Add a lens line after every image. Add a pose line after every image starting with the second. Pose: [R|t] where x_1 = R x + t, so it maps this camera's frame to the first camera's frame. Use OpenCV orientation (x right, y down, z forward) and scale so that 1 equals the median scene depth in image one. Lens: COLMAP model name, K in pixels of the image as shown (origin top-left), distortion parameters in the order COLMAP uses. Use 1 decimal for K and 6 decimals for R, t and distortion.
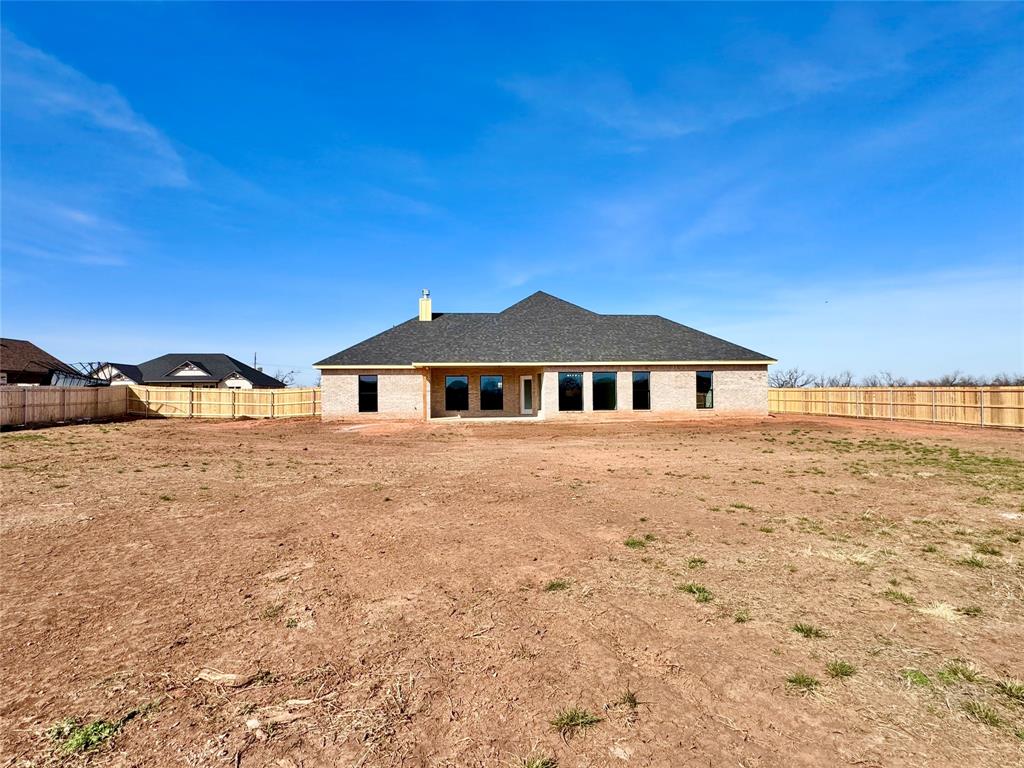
lens RADIAL K [[511.4, 0, 512.0], [0, 511.4, 384.0], [0, 0, 1]] dist [-0.000122, -0.000005]
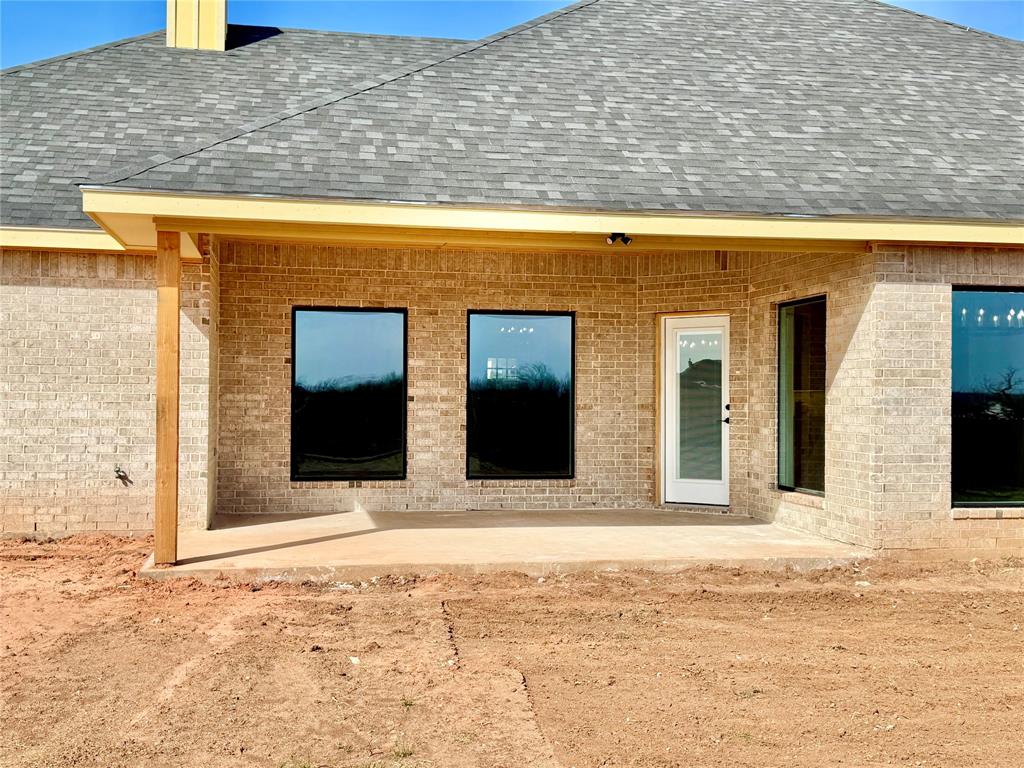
lens RADIAL K [[1177.5, 0, 512.0], [0, 1177.5, 384.0], [0, 0, 1]] dist [0.124986, 0.001785]
pose [[0.997033, 0.020000, 0.074330, -0.082446], [-0.020385, 0.999782, 0.004419, 0.011060], [-0.074226, -0.005921, 0.997224, 0.562705]]
